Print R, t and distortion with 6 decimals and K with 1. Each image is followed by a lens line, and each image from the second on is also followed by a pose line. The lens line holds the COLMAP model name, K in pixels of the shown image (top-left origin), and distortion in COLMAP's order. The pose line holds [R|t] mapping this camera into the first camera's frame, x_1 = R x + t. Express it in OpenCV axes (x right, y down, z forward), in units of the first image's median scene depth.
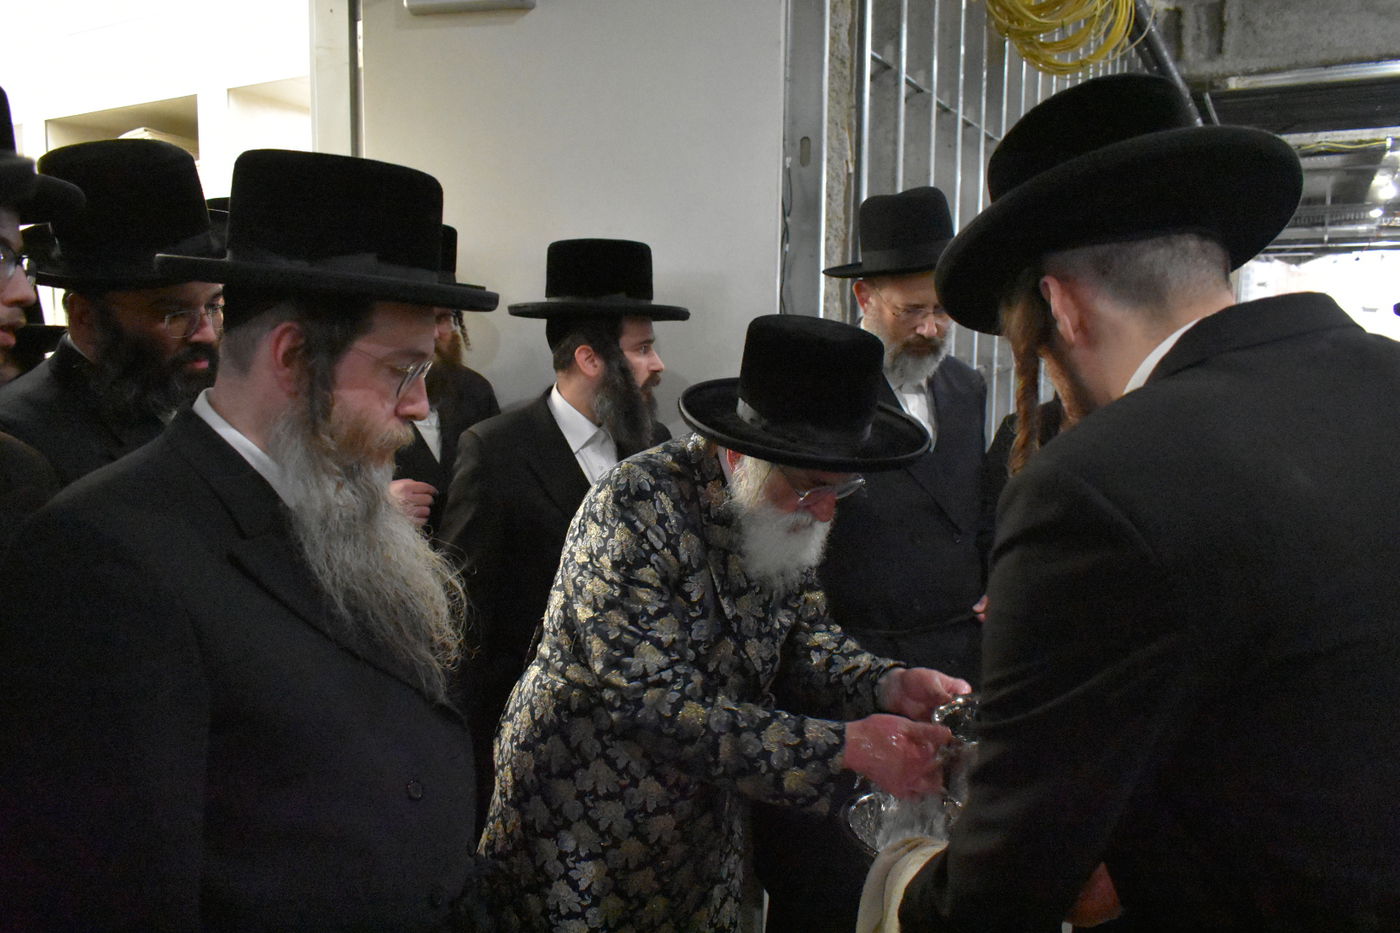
lens RADIAL K [[1071.3, 0, 699.2], [0, 1071.3, 470.3], [0, 0, 1]] dist [0.048644, 0.009723]
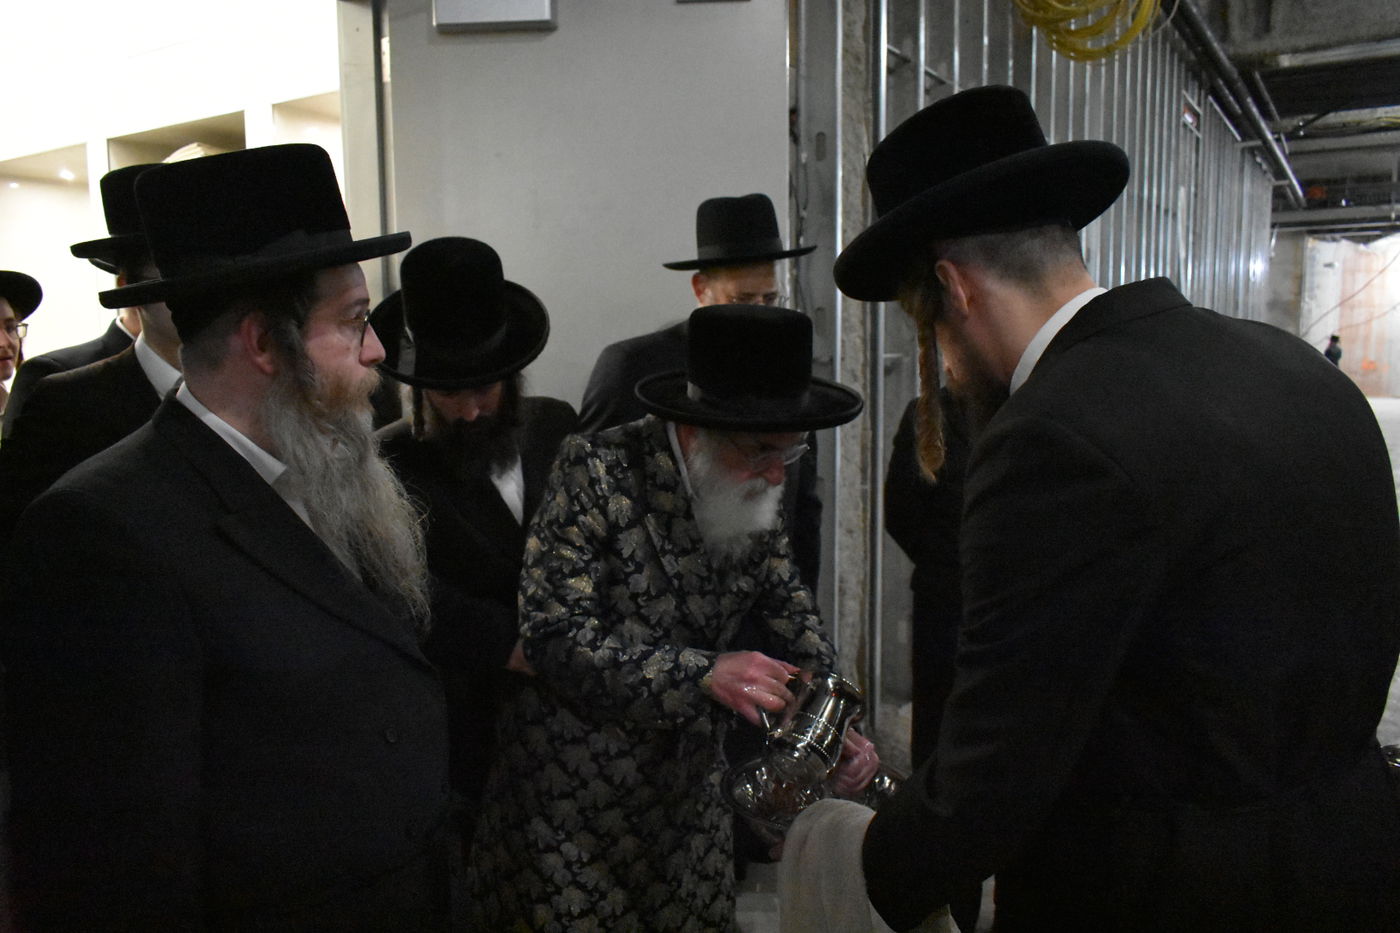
lens RADIAL K [[1071.3, 0, 690.9], [0, 1071.3, 463.3], [0, 0, 1]] dist [0.048644, 0.009723]
pose [[0.997360, -0.006920, -0.072288, 0.103623], [0.006864, 0.999976, -0.001024, 0.018341], [0.072294, 0.000525, 0.997383, -0.083491]]
